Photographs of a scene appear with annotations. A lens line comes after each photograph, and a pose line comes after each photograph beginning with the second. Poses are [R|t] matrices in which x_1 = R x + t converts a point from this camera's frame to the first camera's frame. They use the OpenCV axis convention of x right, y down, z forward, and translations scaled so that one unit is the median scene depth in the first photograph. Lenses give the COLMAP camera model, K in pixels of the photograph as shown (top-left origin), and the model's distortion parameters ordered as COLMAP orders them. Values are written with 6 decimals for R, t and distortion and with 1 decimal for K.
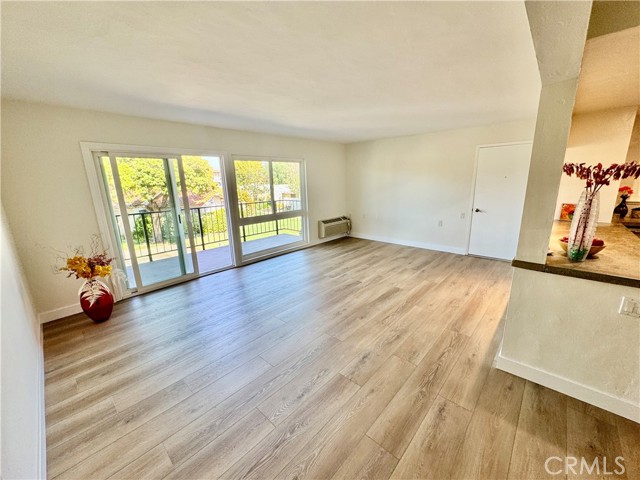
lens RADIAL K [[255.3, 0, 320.2], [0, 255.3, 240.7], [0, 0, 1]] dist [0.000003, -0.000023]
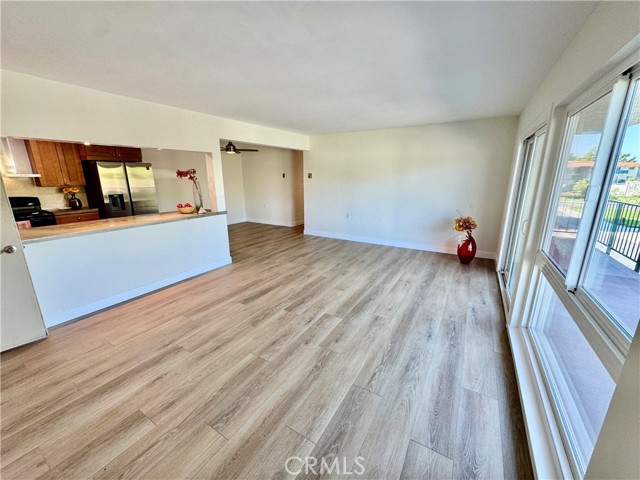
lens RADIAL K [[254.8, 0, 317.3], [0, 254.8, 239.0], [0, 0, 1]] dist [0.003215, 0.000149]
pose [[-0.980973, 0.075205, -0.178986, 0.188567], [-0.015807, 0.887925, 0.459716, -0.373129], [0.193499, 0.453799, -0.869842, 1.589718]]
